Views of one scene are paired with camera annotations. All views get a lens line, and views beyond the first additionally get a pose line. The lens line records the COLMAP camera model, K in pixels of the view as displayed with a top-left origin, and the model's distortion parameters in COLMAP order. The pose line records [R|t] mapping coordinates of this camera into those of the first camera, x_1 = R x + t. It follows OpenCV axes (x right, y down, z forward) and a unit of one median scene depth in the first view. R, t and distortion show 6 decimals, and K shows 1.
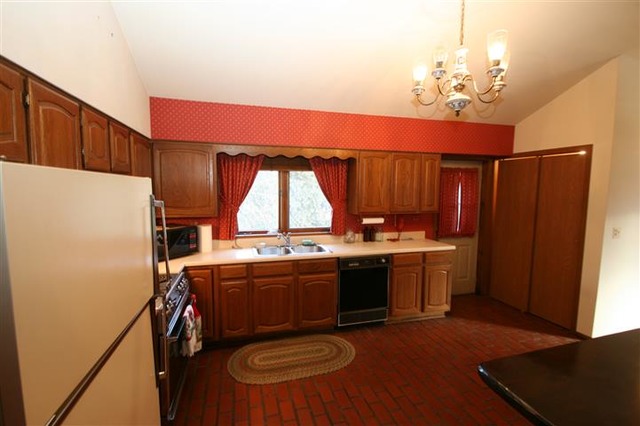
lens RADIAL K [[296.1, 0, 319.5], [0, 296.1, 213.2], [0, 0, 1]] dist [0.001574, 0.000302]
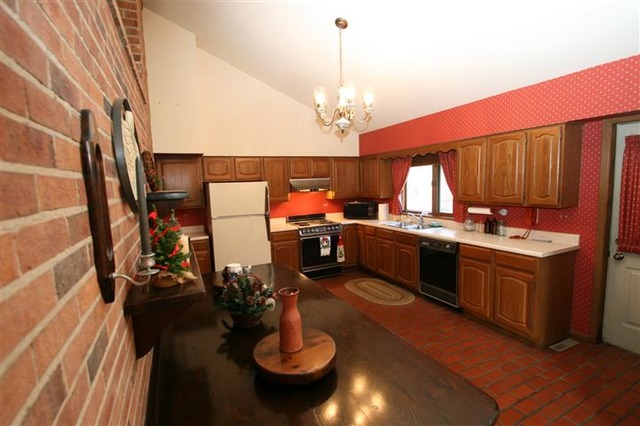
lens RADIAL K [[296.1, 0, 317.9], [0, 296.1, 213.1], [0, 0, 1]] dist [0.001574, 0.000302]
pose [[0.174971, 0.086340, -0.980781, 1.097347], [-0.046594, 0.995758, 0.079346, -0.019736], [0.983471, 0.031815, 0.178251, 0.337718]]
